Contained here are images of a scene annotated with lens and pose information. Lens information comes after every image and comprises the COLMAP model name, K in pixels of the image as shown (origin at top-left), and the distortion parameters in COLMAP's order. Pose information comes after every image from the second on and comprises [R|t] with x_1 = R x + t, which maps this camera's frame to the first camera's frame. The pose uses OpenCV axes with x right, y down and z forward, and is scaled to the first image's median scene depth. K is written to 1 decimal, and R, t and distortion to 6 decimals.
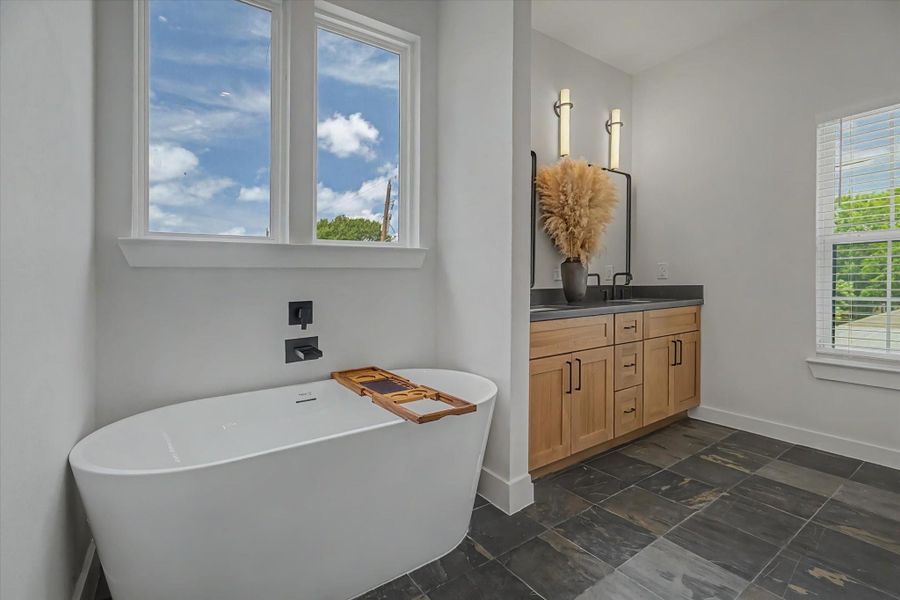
lens RADIAL K [[406.3, 0, 450.0], [0, 406.3, 300.0], [0, 0, 1]] dist [-0.002824, -0.000095]
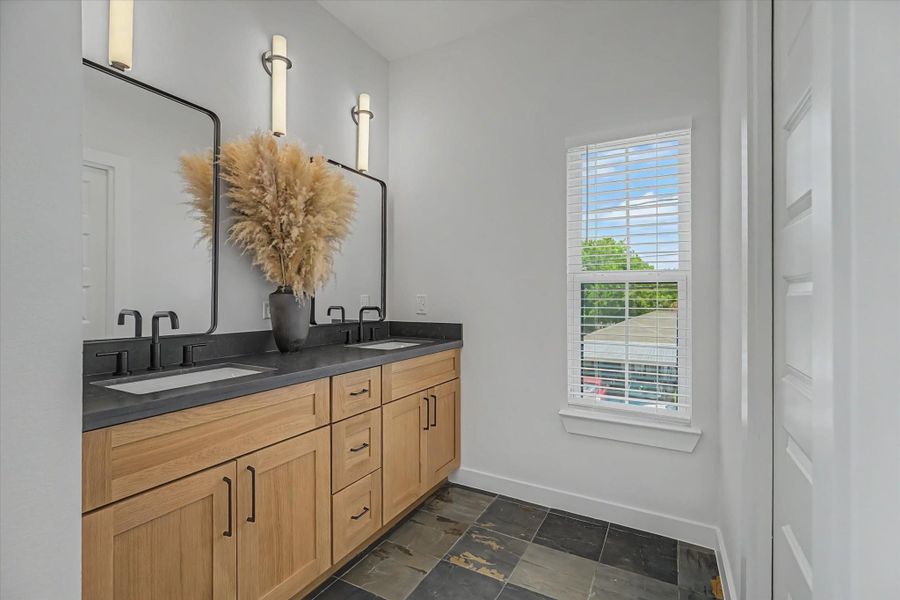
lens RADIAL K [[404.9, 0, 455.1], [0, 404.9, 301.1], [0, 0, 1]] dist [-0.004926, 0.000318]
pose [[0.889358, 0.019398, 0.456800, 0.255704], [-0.001911, 0.999249, -0.038711, -0.056567], [-0.457208, 0.033555, 0.888727, 0.295826]]
